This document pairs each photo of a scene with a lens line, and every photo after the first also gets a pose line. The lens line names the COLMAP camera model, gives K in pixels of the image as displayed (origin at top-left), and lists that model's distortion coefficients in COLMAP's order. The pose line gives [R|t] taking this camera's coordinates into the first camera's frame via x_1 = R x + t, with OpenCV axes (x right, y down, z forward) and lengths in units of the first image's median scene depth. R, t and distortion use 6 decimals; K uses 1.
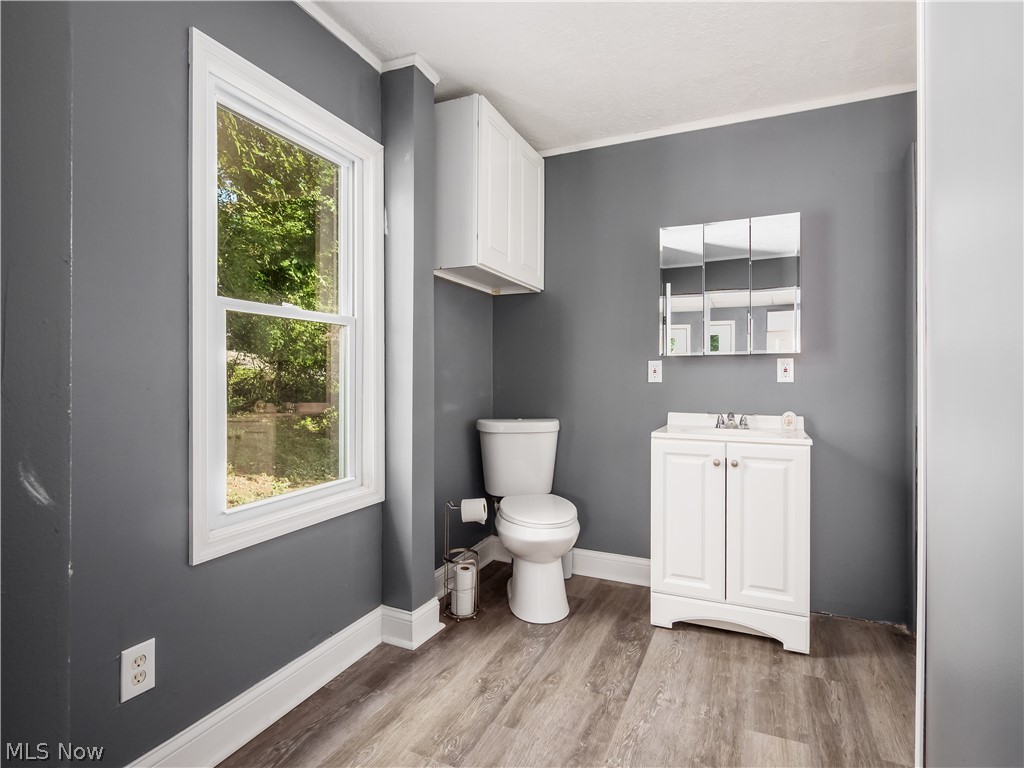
lens RADIAL K [[551.1, 0, 512.0], [0, 551.1, 384.0], [0, 0, 1]] dist [0.003106, 0.000525]
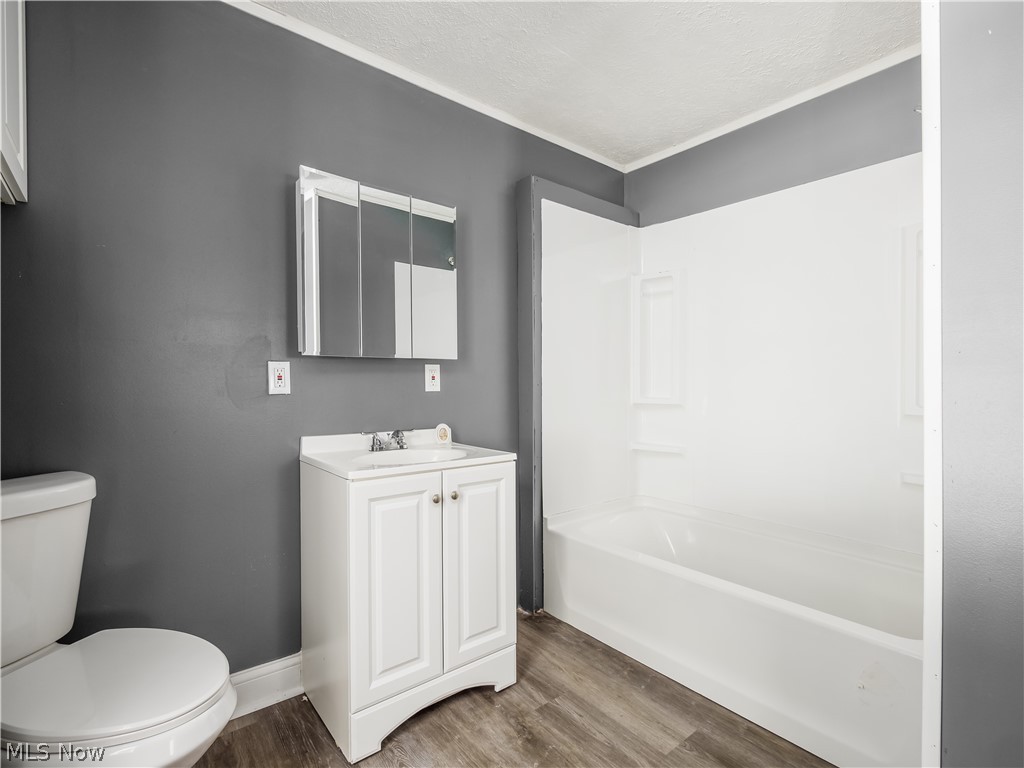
lens RADIAL K [[502.6, 0, 512.0], [0, 502.6, 384.0], [0, 0, 1]] dist [0.000375, 0.000095]
pose [[0.421911, -0.008101, 0.906601, -0.221067], [0.006141, 0.999963, 0.006078, -0.021927], [-0.906616, 0.003003, 0.421945, 0.607410]]
